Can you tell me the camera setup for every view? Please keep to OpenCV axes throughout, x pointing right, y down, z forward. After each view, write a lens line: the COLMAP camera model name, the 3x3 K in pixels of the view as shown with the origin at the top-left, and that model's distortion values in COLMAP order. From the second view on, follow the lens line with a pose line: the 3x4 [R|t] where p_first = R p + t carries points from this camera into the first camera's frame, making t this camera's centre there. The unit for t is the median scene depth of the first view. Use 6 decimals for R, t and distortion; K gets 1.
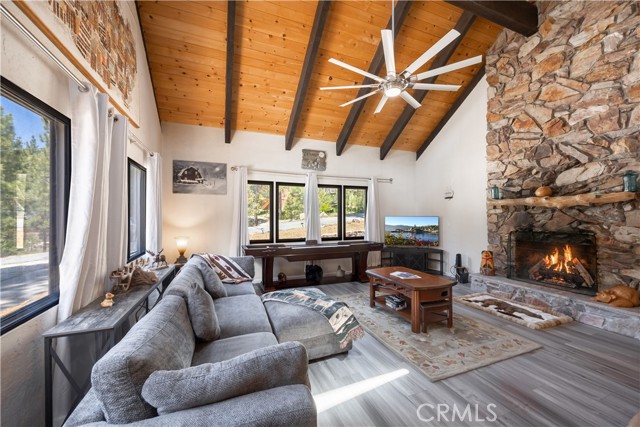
lens RADIAL K [[248.6, 0, 316.1], [0, 248.6, 215.4], [0, 0, 1]] dist [0.007361, -0.003353]
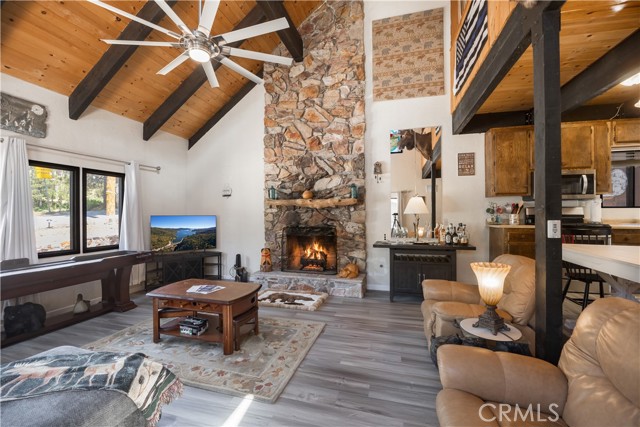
lens RADIAL K [[272.5, 0, 321.6], [0, 272.5, 214.9], [0, 0, 1]] dist [-0.030482, 0.001714]
pose [[0.600696, -0.002277, 0.799474, -0.093883], [0.000326, 0.999997, 0.002603, -0.001259], [-0.799477, -0.001303, 0.600695, 0.141721]]
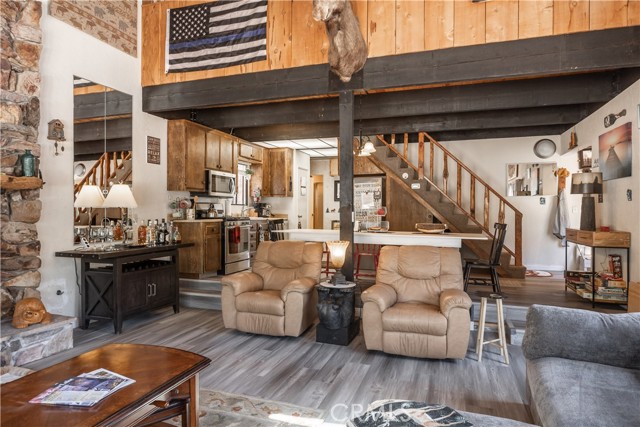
lens RADIAL K [[389.0, 0, 303.7], [0, 389.0, 209.1], [0, 0, 1]] dist [0.007049, -0.010064]
pose [[-0.742333, 0.005937, 0.670004, -0.154948], [-0.001752, 0.999940, -0.010801, 0.013632], [-0.670028, -0.009192, -0.742279, 0.967941]]
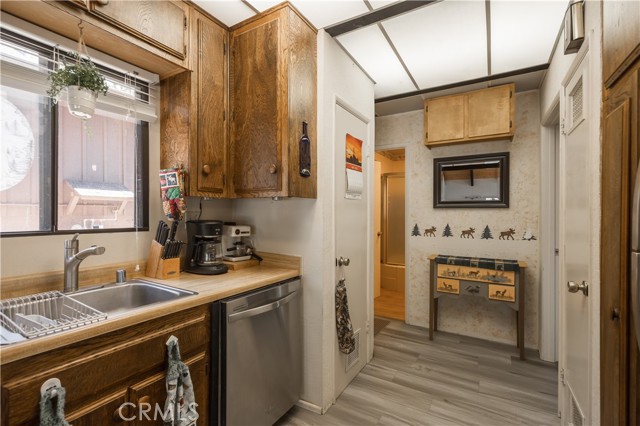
lens RADIAL K [[291.9, 0, 317.6], [0, 291.9, 213.9], [0, 0, 1]] dist [0.002172, -0.002113]
pose [[-0.618983, -0.000154, 0.785405, 0.889064], [-0.000569, 1.000000, -0.000252, -0.047515], [-0.785404, -0.000603, -0.618983, -0.216543]]
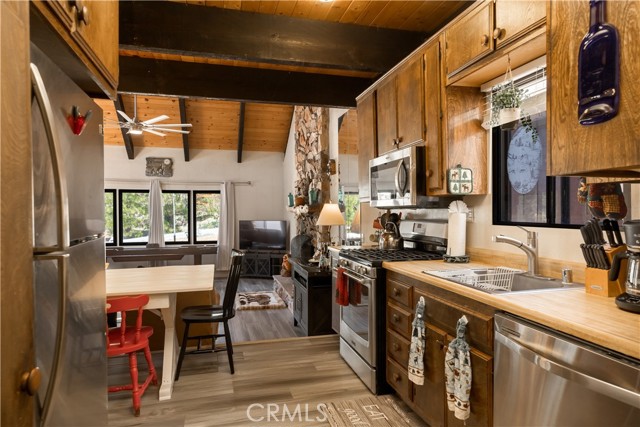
lens RADIAL K [[389.0, 0, 309.4], [0, 389.0, 213.8], [0, 0, 1]] dist [0.007049, -0.010064]
pose [[0.992888, -0.004100, -0.118983, 1.075108], [0.004821, 0.999972, 0.005769, -0.045887], [0.118956, -0.006302, 0.992880, -0.716982]]
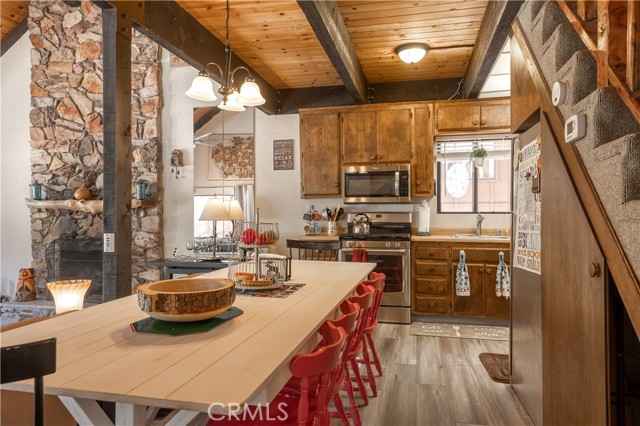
lens RADIAL K [[442.4, 0, 313.5], [0, 442.4, 214.7], [0, 0, 1]] dist [0.033656, -0.021575]
pose [[0.558347, 0.003323, 0.829601, 0.062870], [-0.000878, 0.999994, -0.003415, -0.016543], [-0.829607, 0.001179, 0.558346, -0.499317]]
